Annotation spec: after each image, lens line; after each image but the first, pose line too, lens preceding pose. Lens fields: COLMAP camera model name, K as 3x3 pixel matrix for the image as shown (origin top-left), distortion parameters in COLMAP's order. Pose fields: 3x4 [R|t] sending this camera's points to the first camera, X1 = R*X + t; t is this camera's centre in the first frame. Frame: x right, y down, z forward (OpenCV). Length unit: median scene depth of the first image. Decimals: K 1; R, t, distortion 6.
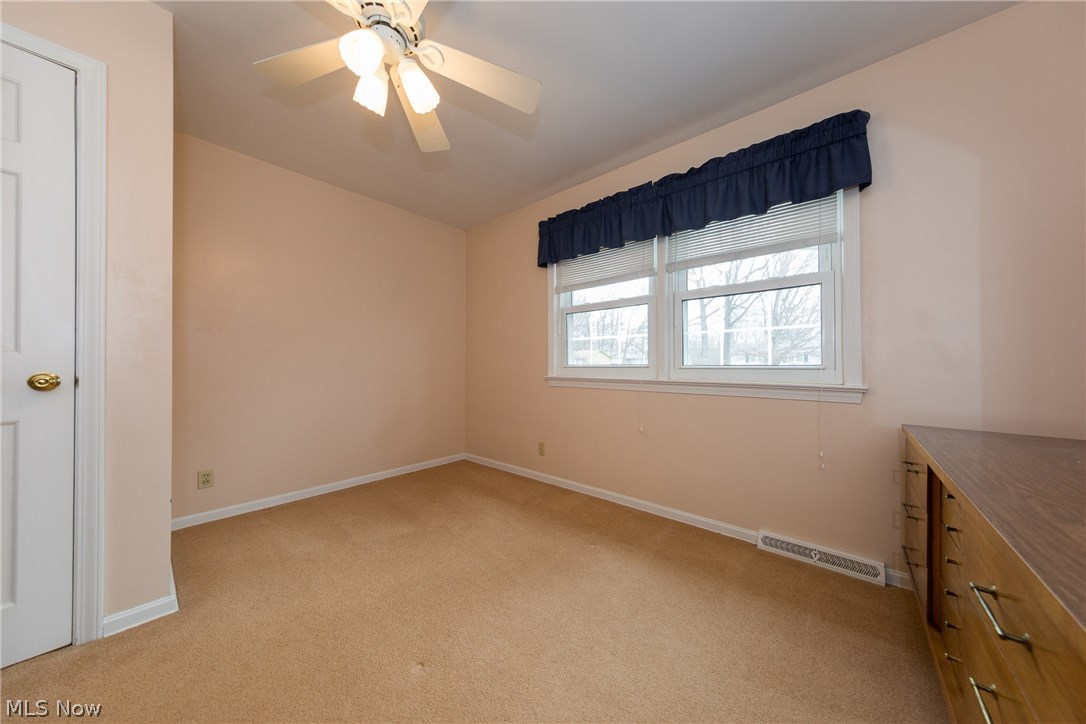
lens RADIAL K [[340.4, 0, 539.5], [0, 340.4, 360.3], [0, 0, 1]] dist [-0.000341, -0.000014]
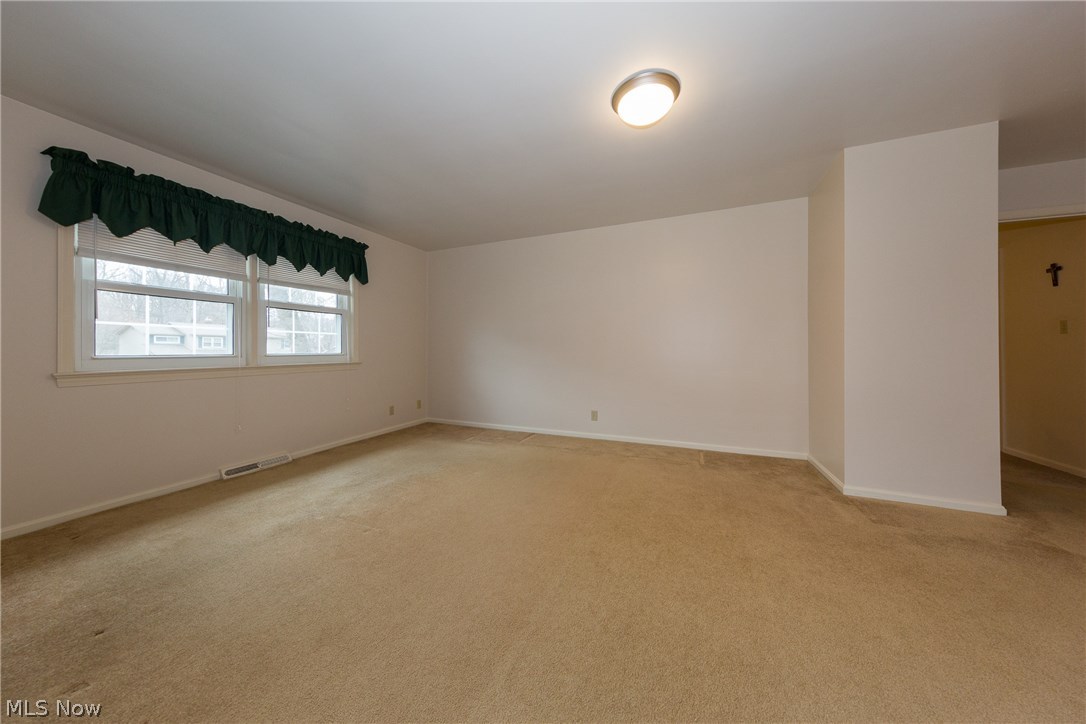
lens RADIAL K [[347.0, 0, 542.9], [0, 347.0, 349.7], [0, 0, 1]] dist [-0.000102, -0.000005]
pose [[-0.325406, 0.002593, 0.945571, -1.177683], [-0.006212, 0.999969, -0.004880, -0.002430], [-0.945554, -0.007462, -0.325380, 0.368476]]
